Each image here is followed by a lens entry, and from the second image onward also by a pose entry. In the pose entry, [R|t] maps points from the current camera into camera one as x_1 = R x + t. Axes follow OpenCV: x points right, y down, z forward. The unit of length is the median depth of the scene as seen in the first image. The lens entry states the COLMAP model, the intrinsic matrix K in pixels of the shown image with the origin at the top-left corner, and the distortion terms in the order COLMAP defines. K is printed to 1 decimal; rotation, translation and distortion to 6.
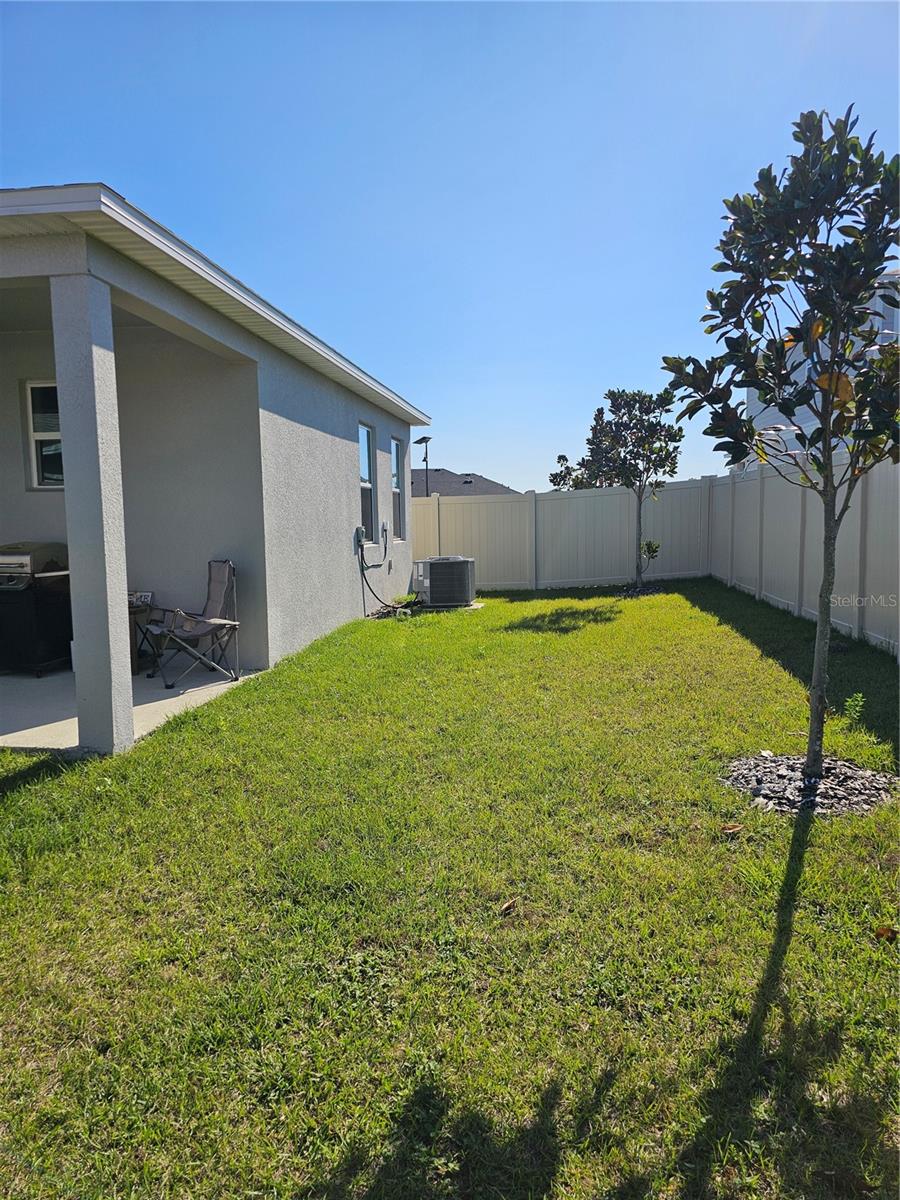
lens RADIAL K [[803.5, 0, 453.4], [0, 803.5, 603.3], [0, 0, 1]] dist [0.063195, -0.065472]
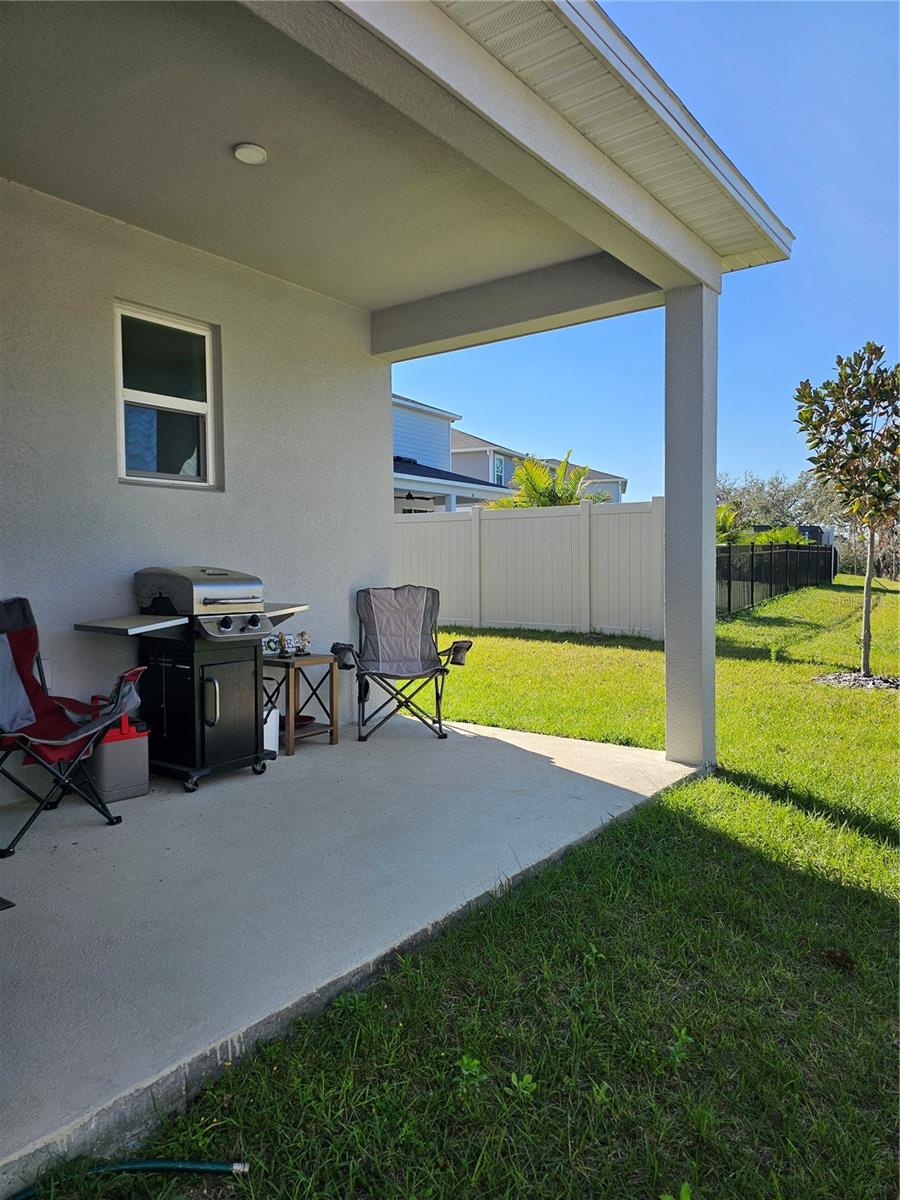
lens RADIAL K [[803.5, 0, 453.4], [0, 803.5, 603.3], [0, 0, 1]] dist [0.063195, -0.065472]
pose [[0.483317, -0.047937, 0.874132, -1.380538], [0.098857, 0.995102, -0.000088, -0.038172], [-0.869846, 0.086456, 0.485689, 0.766506]]
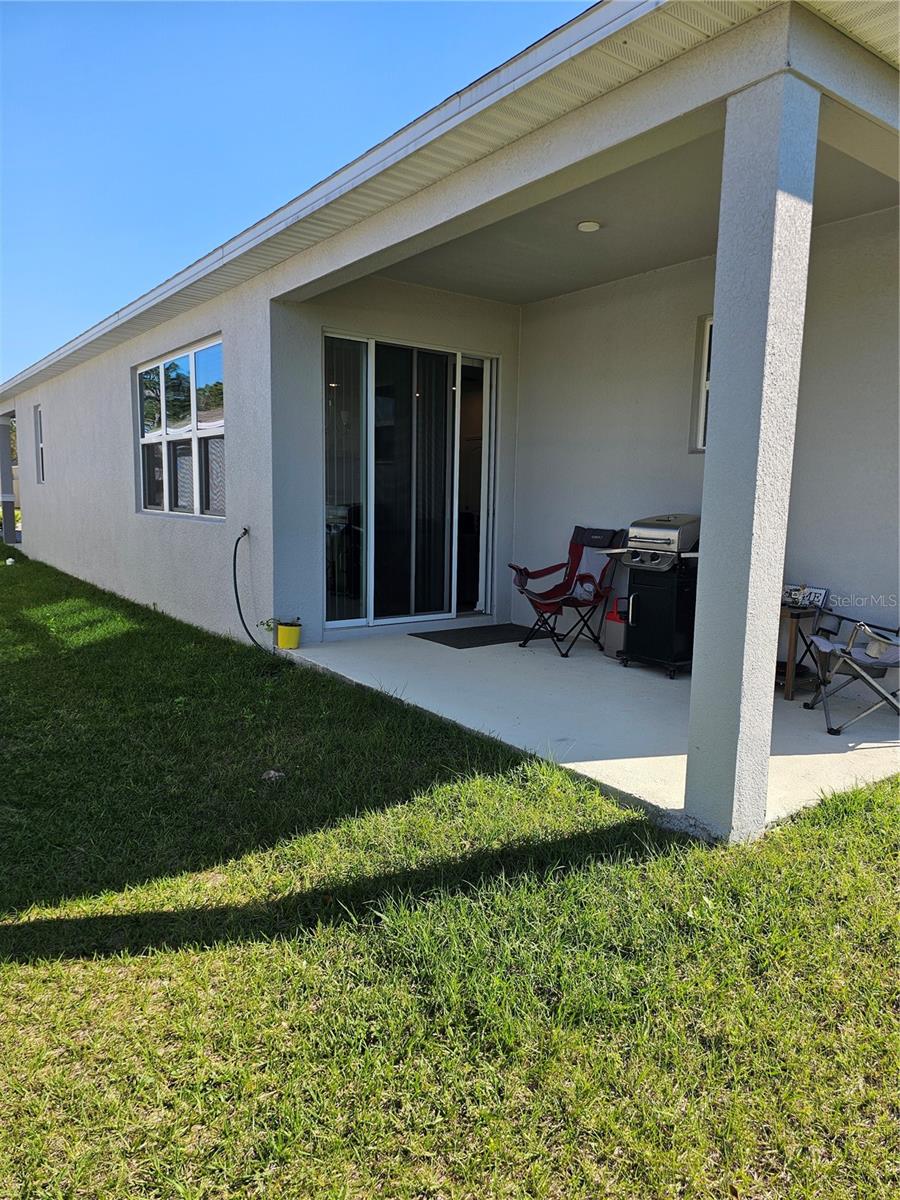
lens RADIAL K [[803.5, 0, 453.4], [0, 803.5, 603.3], [0, 0, 1]] dist [0.063195, -0.065472]
pose [[0.696913, 0.117994, -0.707382, -0.134817], [-0.099899, 0.992728, 0.067170, -0.024836], [0.710164, 0.023855, 0.703632, 0.379049]]
